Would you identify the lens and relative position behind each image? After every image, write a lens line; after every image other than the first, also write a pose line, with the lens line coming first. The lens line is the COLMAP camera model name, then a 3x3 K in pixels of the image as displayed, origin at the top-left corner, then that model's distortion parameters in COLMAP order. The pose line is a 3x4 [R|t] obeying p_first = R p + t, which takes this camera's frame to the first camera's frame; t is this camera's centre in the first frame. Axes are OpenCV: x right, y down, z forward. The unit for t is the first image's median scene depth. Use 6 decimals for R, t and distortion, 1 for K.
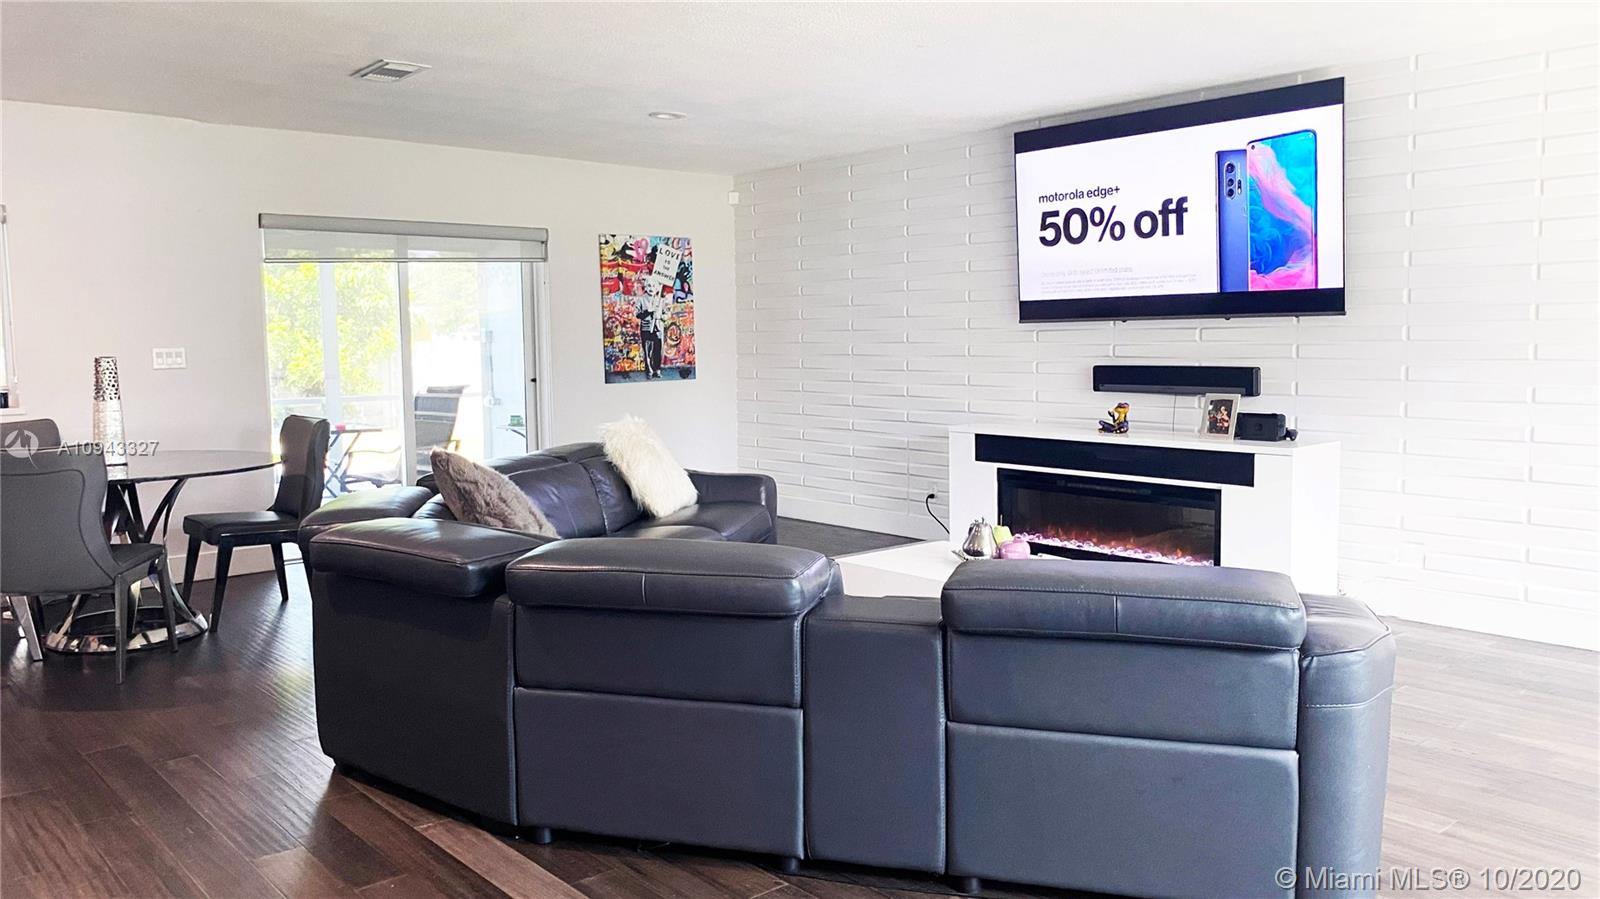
lens RADIAL K [[1224.0, 0, 798.8], [0, 1224.0, 472.2], [0, 0, 1]] dist [0.051694, -0.099359]
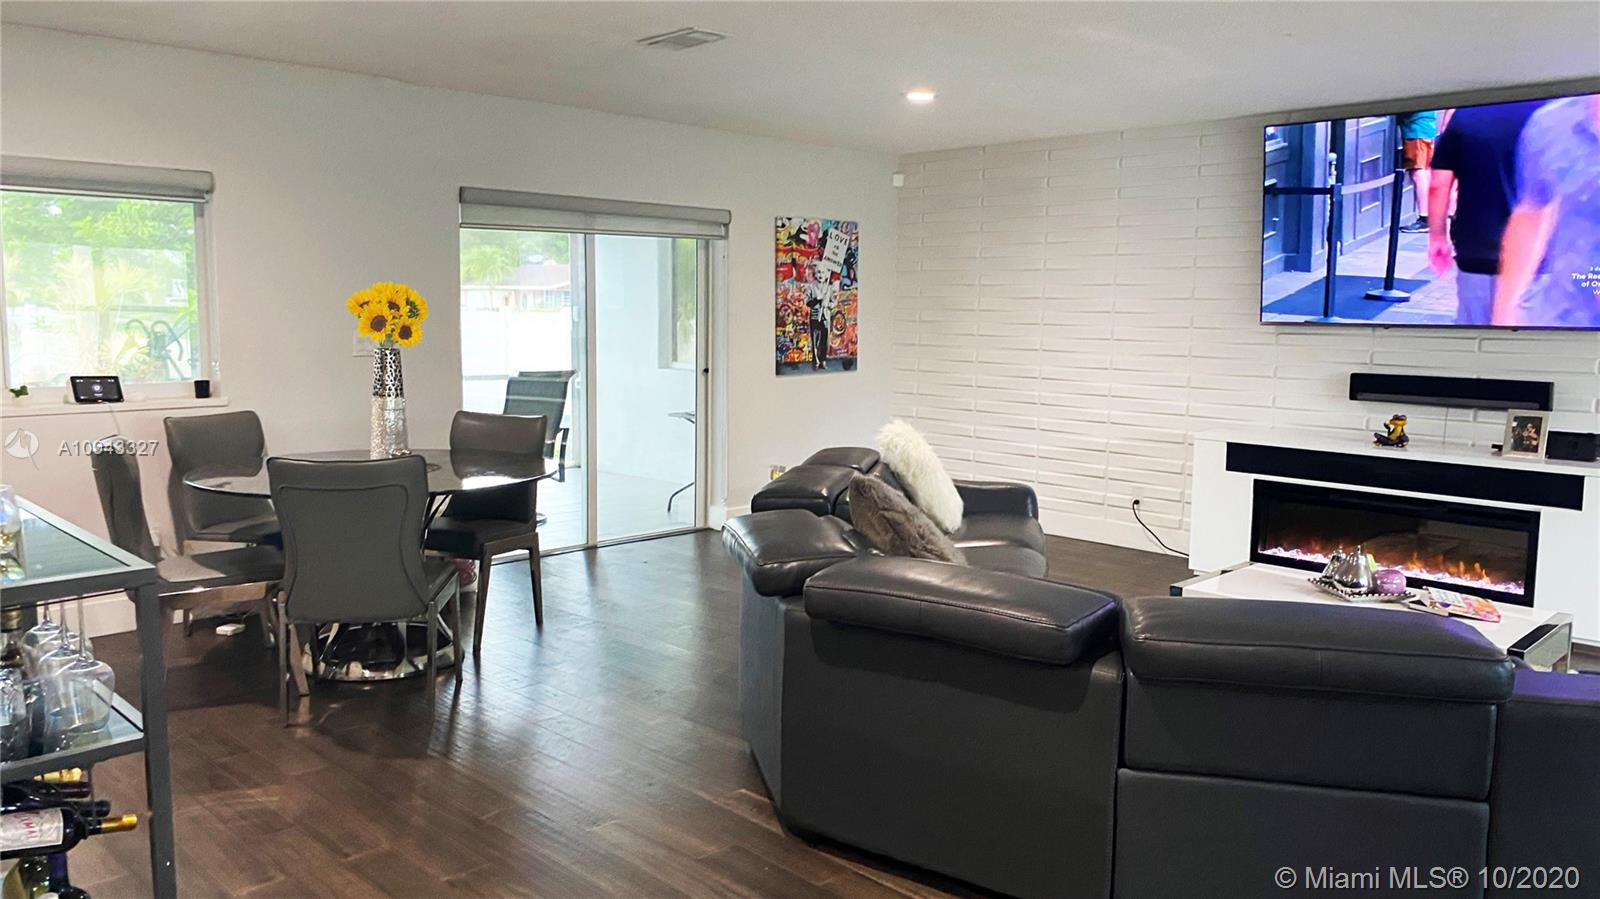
lens RADIAL K [[1228.7, 0, 802.9], [0, 1228.7, 446.2], [0, 0, 1]] dist [0.070354, -0.097034]
pose [[0.997163, 0.016635, 0.073413, -0.205784], [-0.016921, 0.999851, 0.003280, -0.020986], [-0.073347, -0.004513, 0.997296, 0.054481]]
